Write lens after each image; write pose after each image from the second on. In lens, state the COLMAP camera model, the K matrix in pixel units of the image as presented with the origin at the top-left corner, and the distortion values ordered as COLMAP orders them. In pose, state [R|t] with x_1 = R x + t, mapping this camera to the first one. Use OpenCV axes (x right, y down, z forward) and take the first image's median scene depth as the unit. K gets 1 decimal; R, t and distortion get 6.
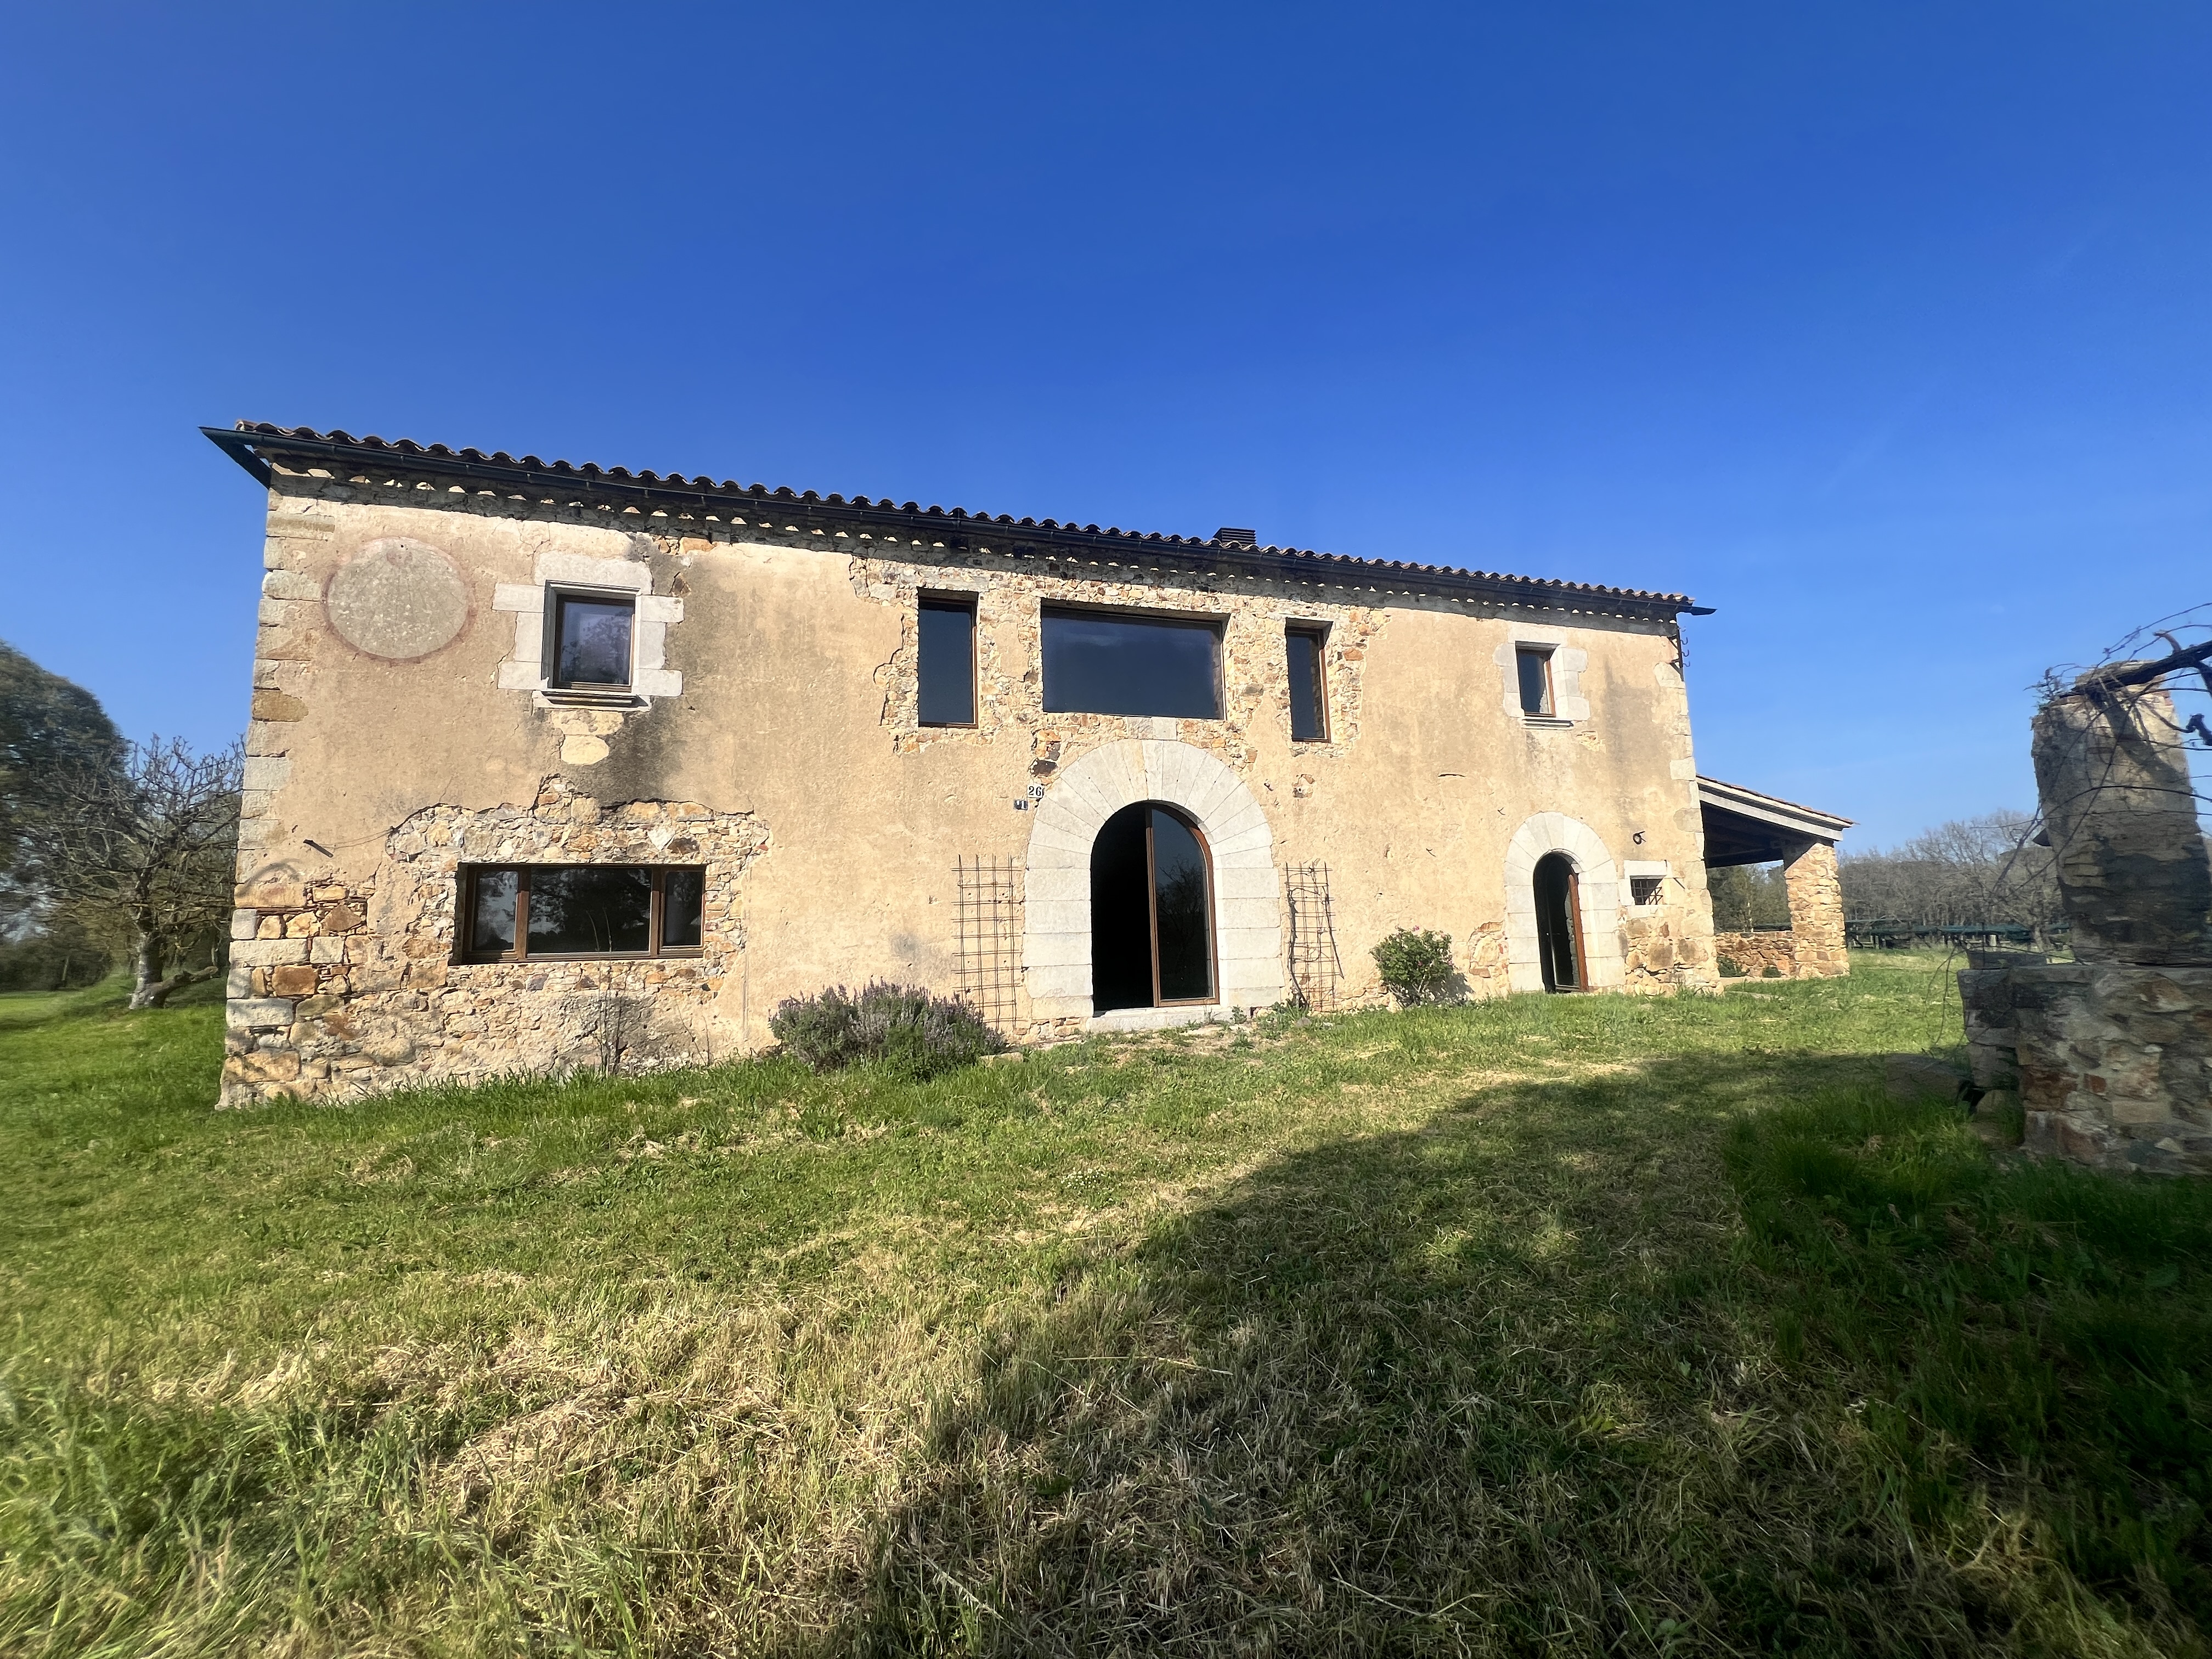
lens RADIAL K [[882.1, 0, 1099.7], [0, 882.1, 831.6], [0, 0, 1]] dist [-0.003286, 0.000433]
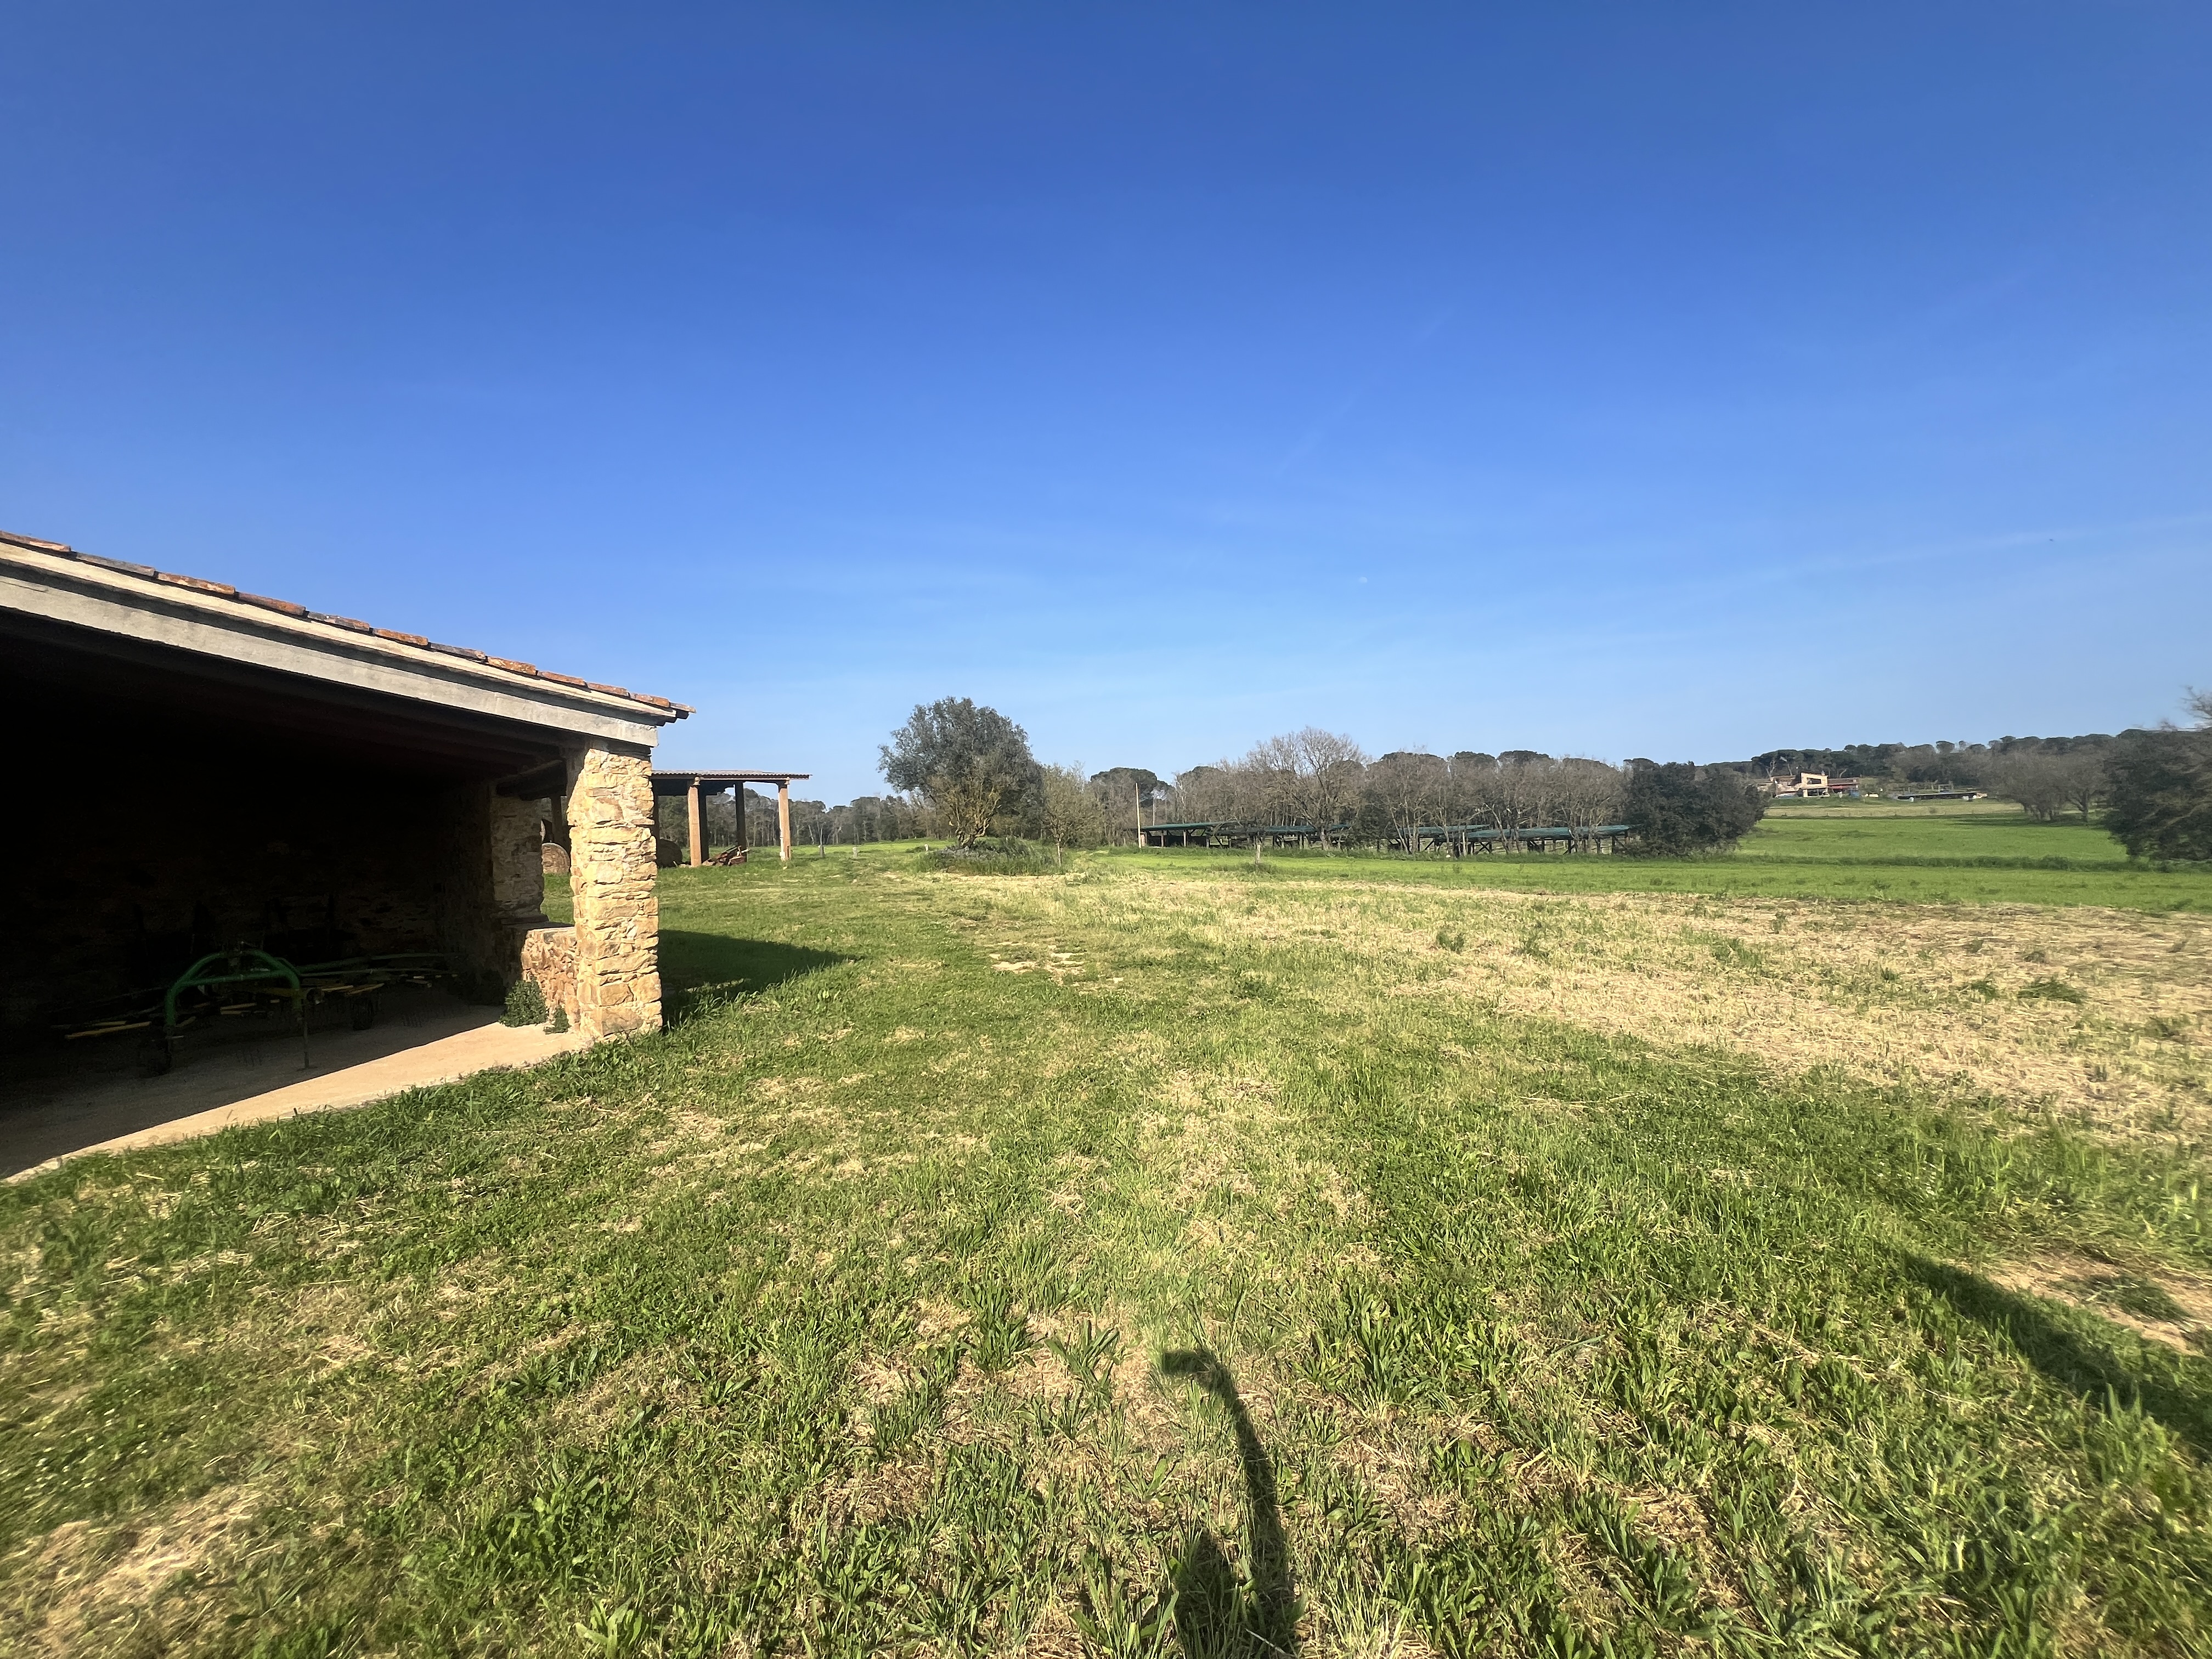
lens RADIAL K [[882.1, 0, 1105.9], [0, 882.1, 827.1], [0, 0, 1]] dist [-0.003286, 0.000433]
pose [[0.866134, -0.017604, 0.499501, 1.858655], [-0.037455, 0.994283, 0.099989, -0.007452], [-0.498406, -0.105313, 0.860523, 1.075298]]
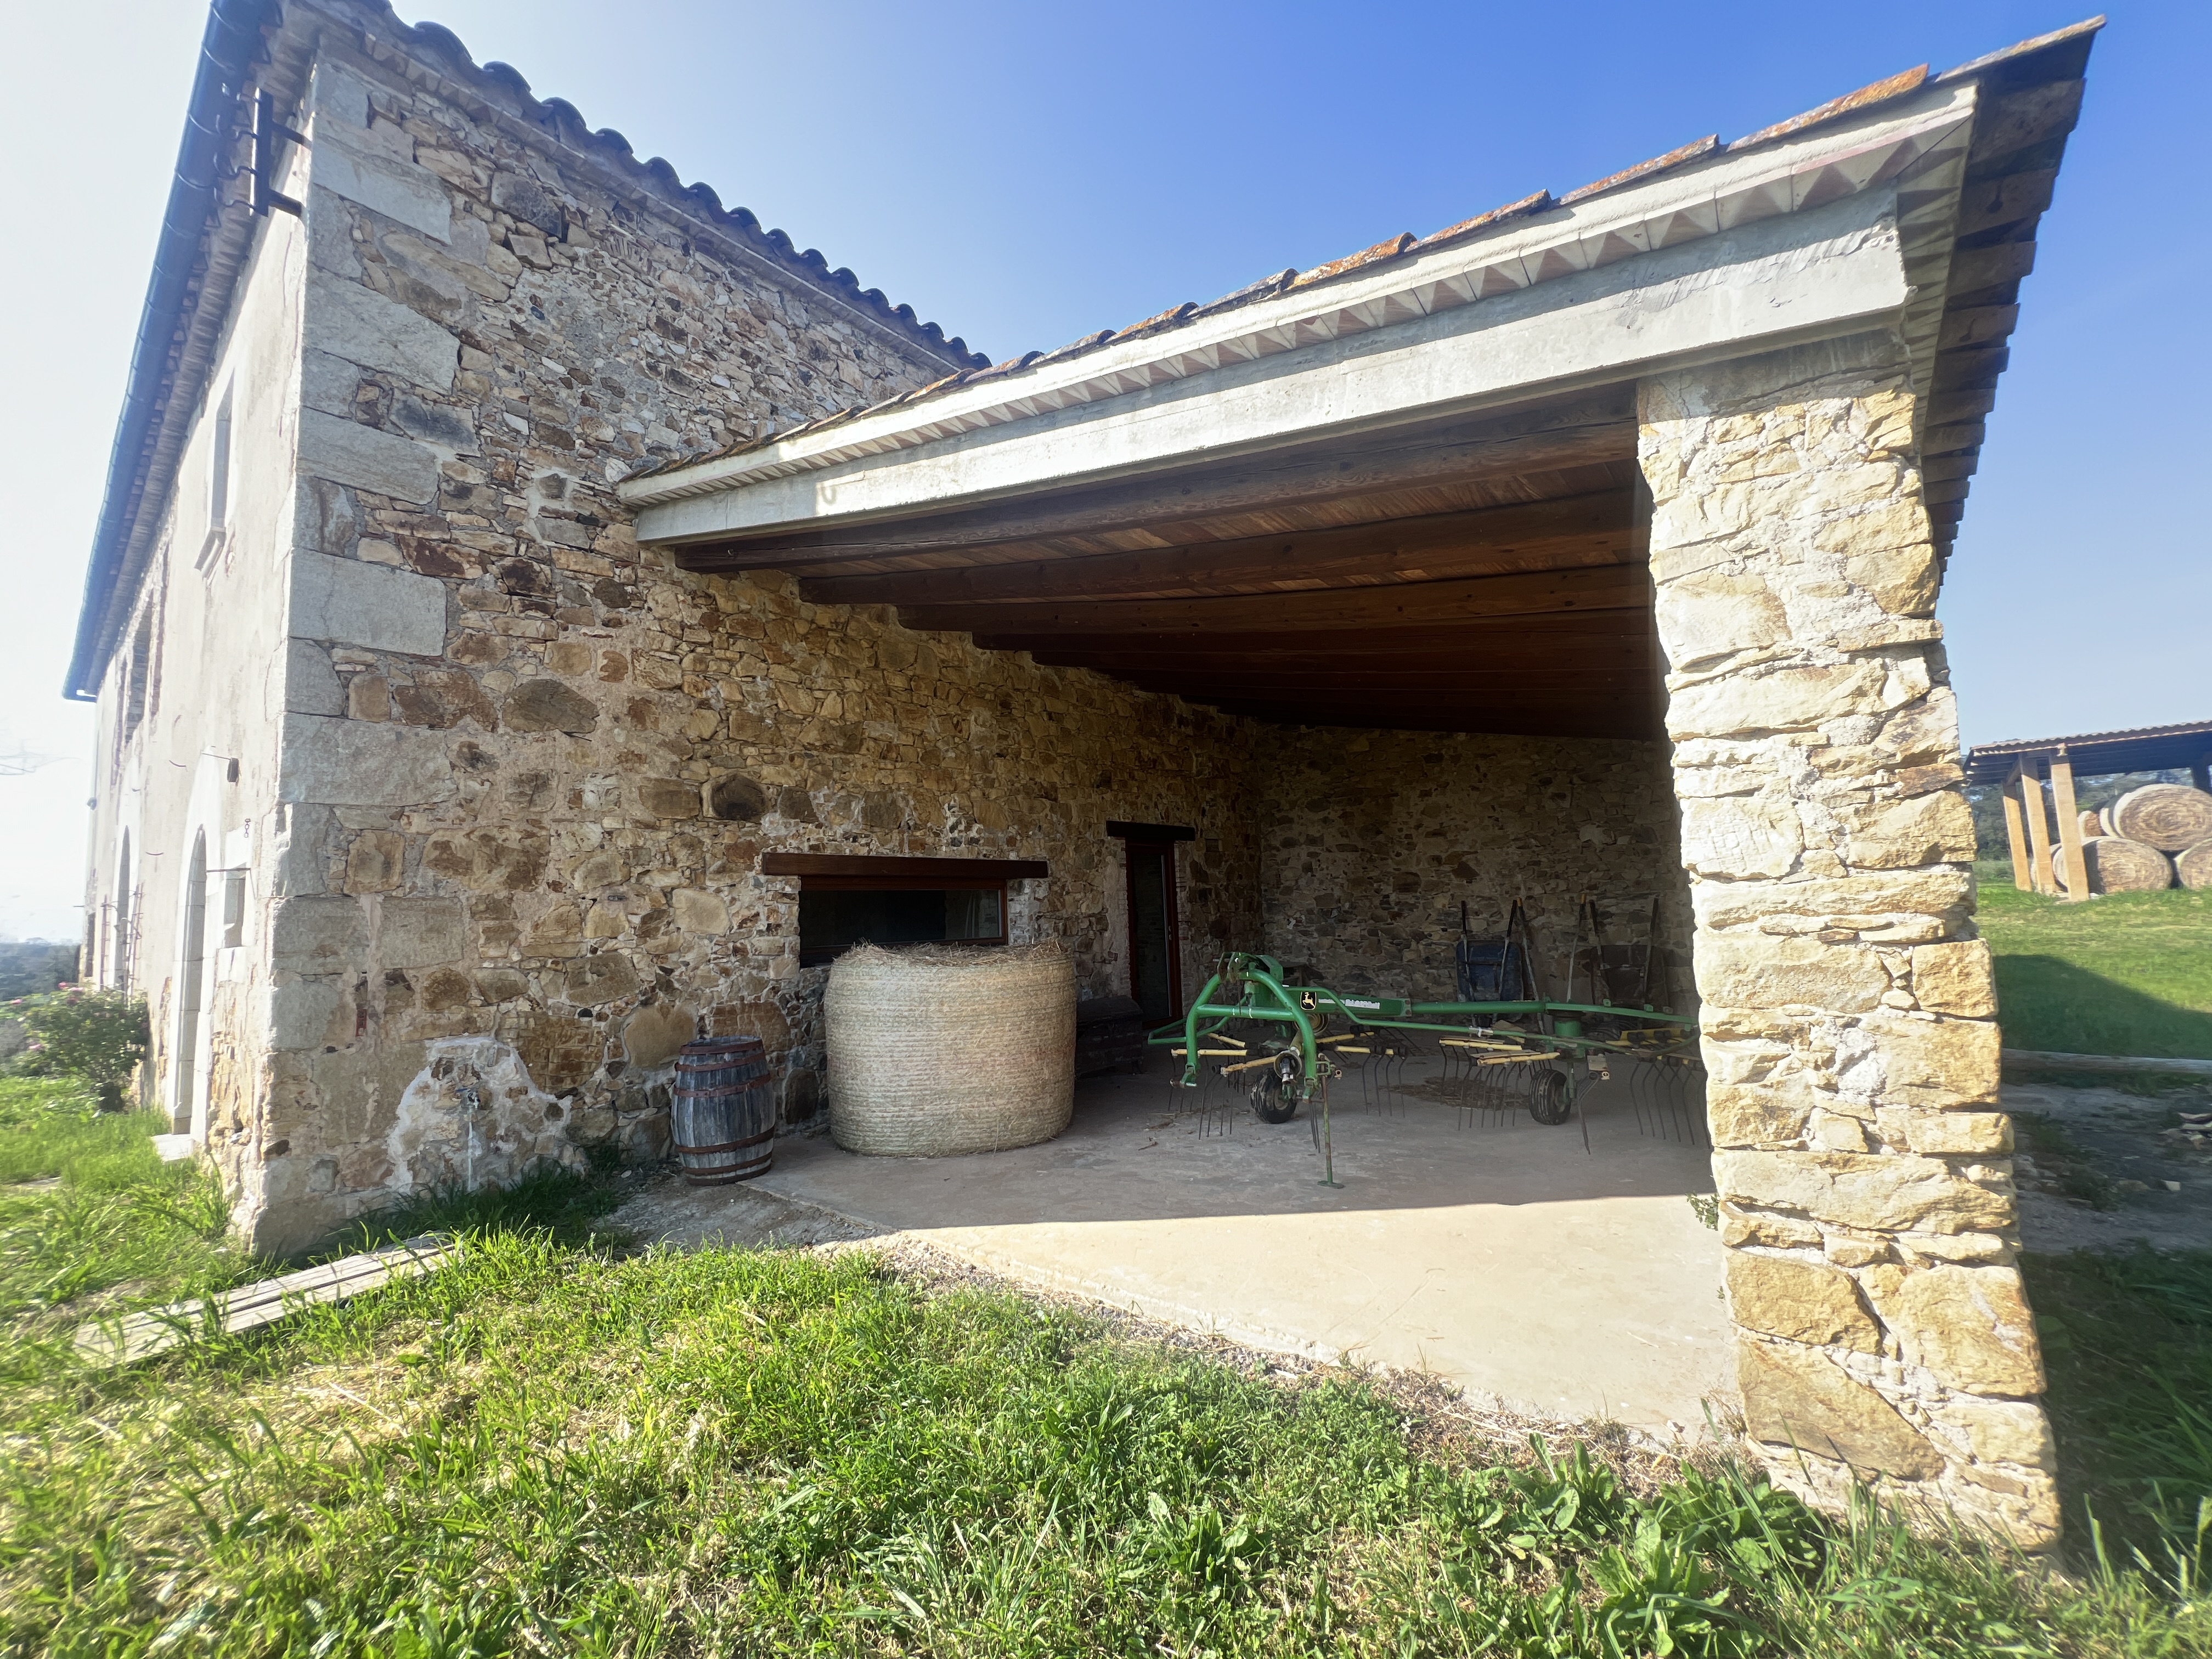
lens RADIAL K [[882.1, 0, 1102.4], [0, 882.1, 820.9], [0, 0, 1]] dist [-0.003286, 0.000433]
pose [[0.546910, -0.078782, -0.833476, 1.999767], [0.130995, 0.991353, -0.007749, 0.146982], [0.826880, -0.104943, 0.552501, 1.958528]]
